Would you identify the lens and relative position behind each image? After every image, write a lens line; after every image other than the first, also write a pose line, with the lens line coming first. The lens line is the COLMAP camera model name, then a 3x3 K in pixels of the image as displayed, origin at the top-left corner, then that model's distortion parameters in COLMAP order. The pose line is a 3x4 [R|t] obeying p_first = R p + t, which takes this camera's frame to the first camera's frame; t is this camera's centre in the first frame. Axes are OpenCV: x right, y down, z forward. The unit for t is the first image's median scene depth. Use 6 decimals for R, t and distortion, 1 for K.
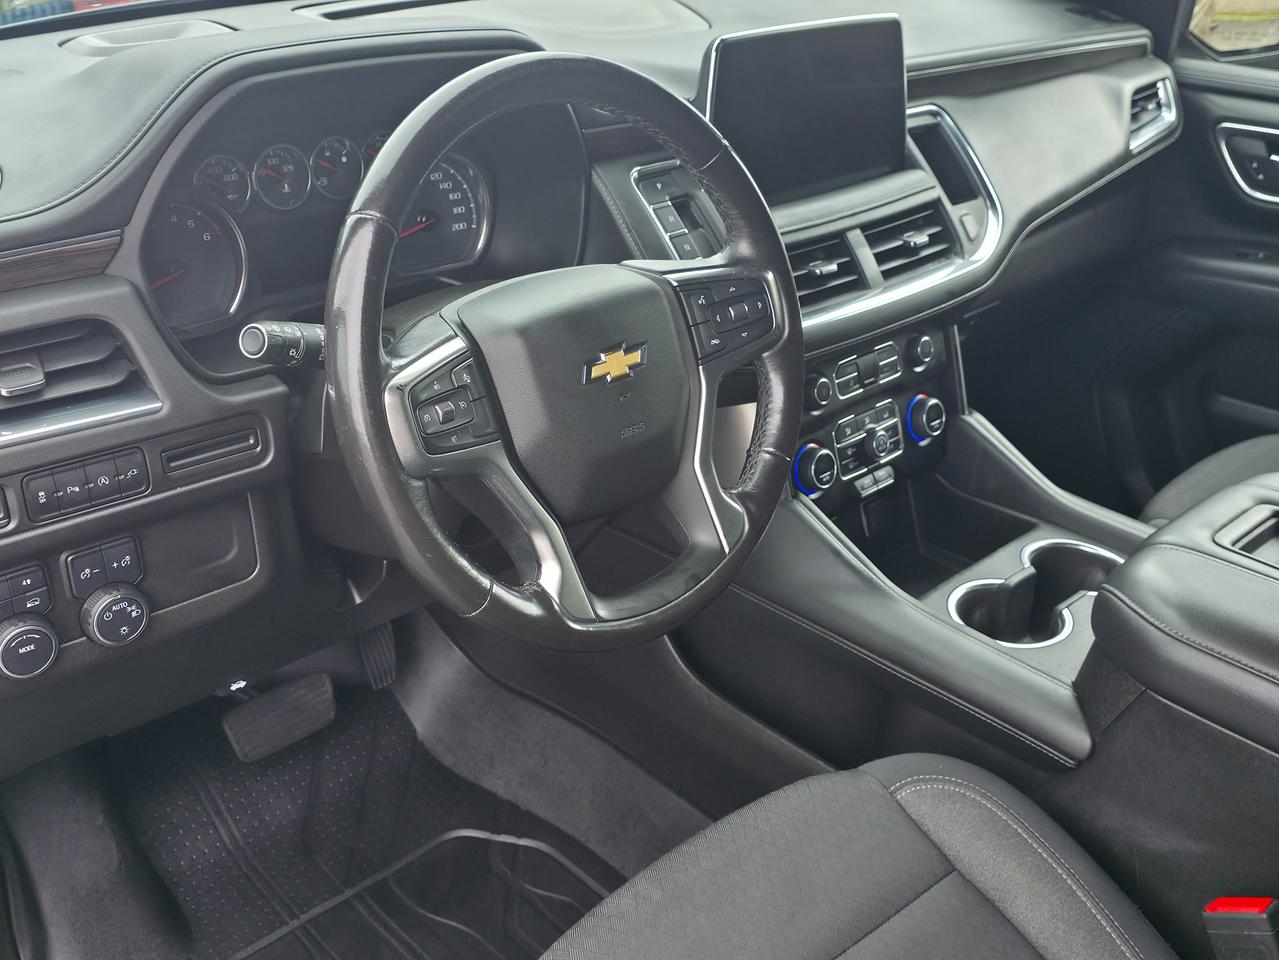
lens RADIAL K [[1325.1, 0, 647.4], [0, 1325.1, 480.2], [0, 0, 1]] dist [0.067703, 0.000000]
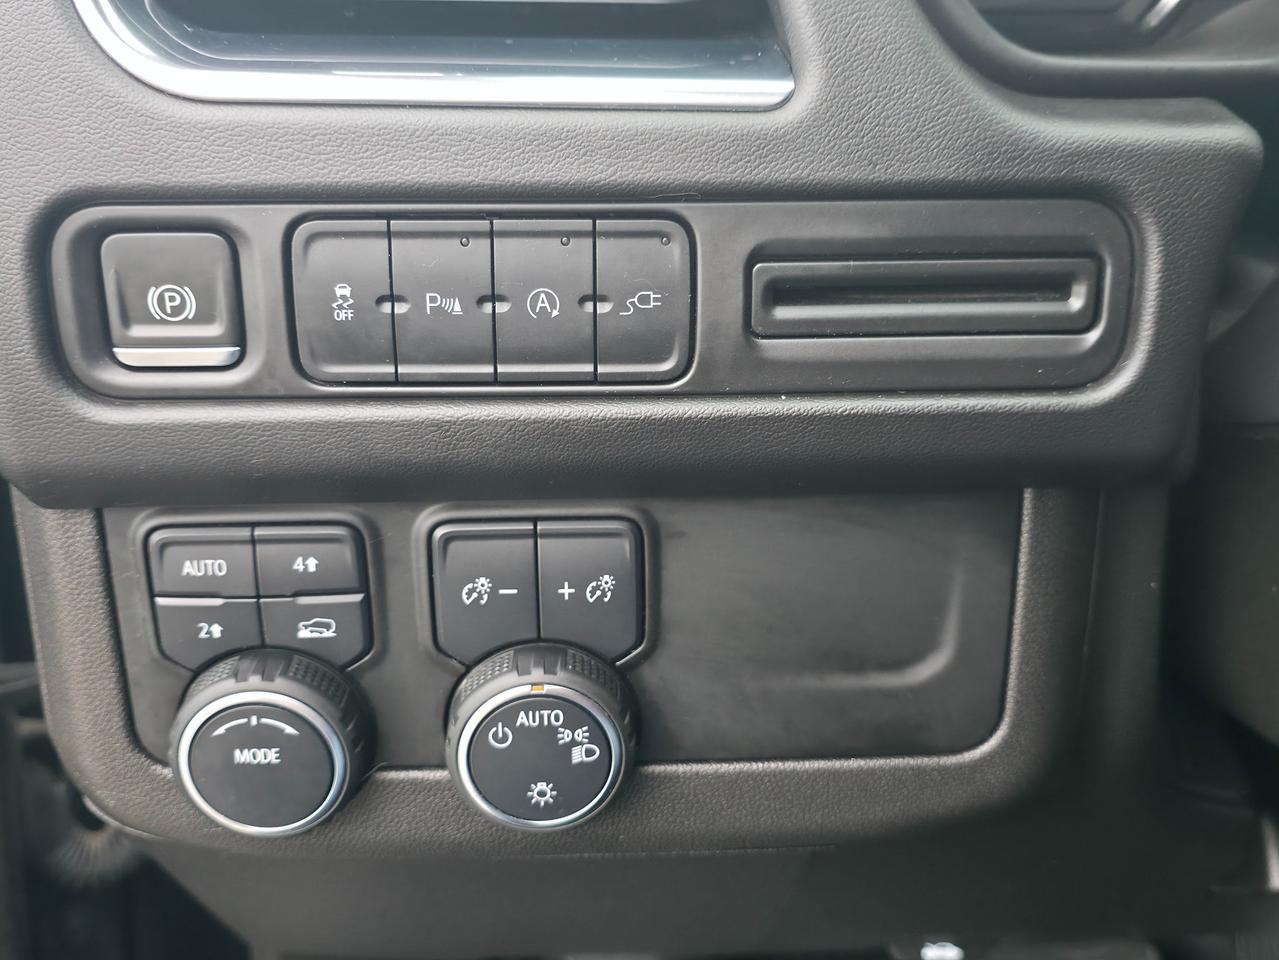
lens RADIAL K [[1325.1, 0, 643.3], [0, 1325.1, 476.8], [0, 0, 1]] dist [0.067703, 0.000000]
pose [[0.755611, 0.218540, -0.617489, -0.190854], [-0.261185, 0.965040, 0.021937, 0.024602], [0.600695, 0.144703, 0.786274, 0.756410]]
